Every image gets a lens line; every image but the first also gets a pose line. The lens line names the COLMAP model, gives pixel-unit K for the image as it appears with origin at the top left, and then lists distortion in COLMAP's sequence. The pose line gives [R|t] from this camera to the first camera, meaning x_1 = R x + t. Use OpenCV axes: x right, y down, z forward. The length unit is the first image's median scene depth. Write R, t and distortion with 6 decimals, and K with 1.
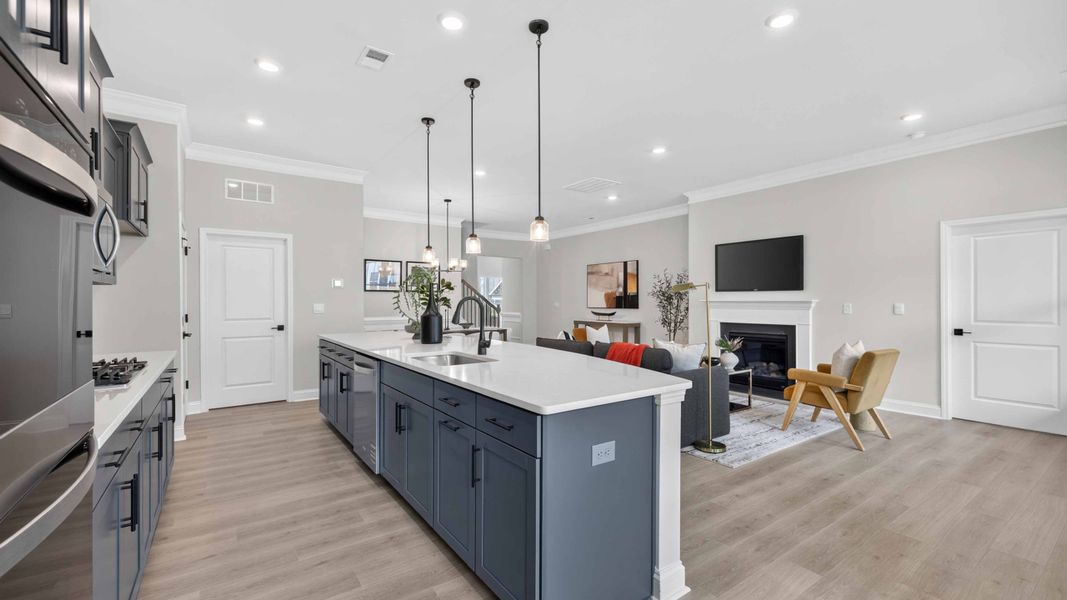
lens RADIAL K [[446.9, 0, 536.2], [0, 446.9, 300.6], [0, 0, 1]] dist [0.012344, -0.000746]
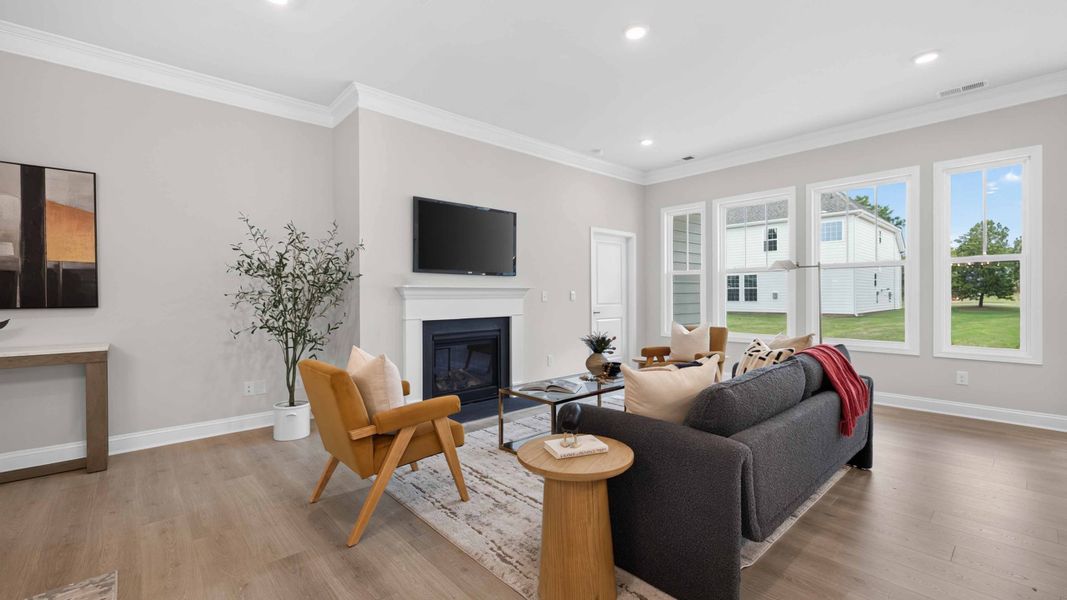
lens RADIAL K [[446.9, 0, 528.1], [0, 446.9, 298.3], [0, 0, 1]] dist [0.012344, -0.000746]
pose [[-0.105195, -0.001078, 0.994451, -0.278033], [0.006260, 0.999979, 0.001746, 0.019073], [-0.994432, 0.006409, -0.105186, 1.096193]]
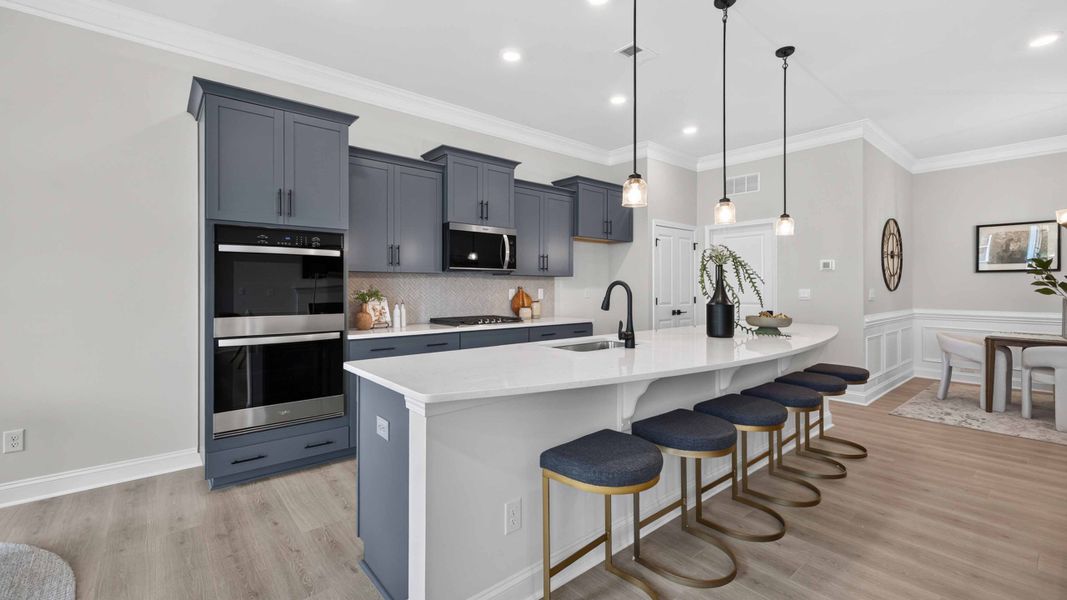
lens RADIAL K [[446.9, 0, 529.4], [0, 446.9, 290.8], [0, 0, 1]] dist [0.012344, -0.000746]
pose [[0.078081, 0.008597, -0.996910, 0.378424], [0.001515, 0.999961, 0.008742, 0.000676], [0.996946, -0.002193, 0.078065, 0.384682]]
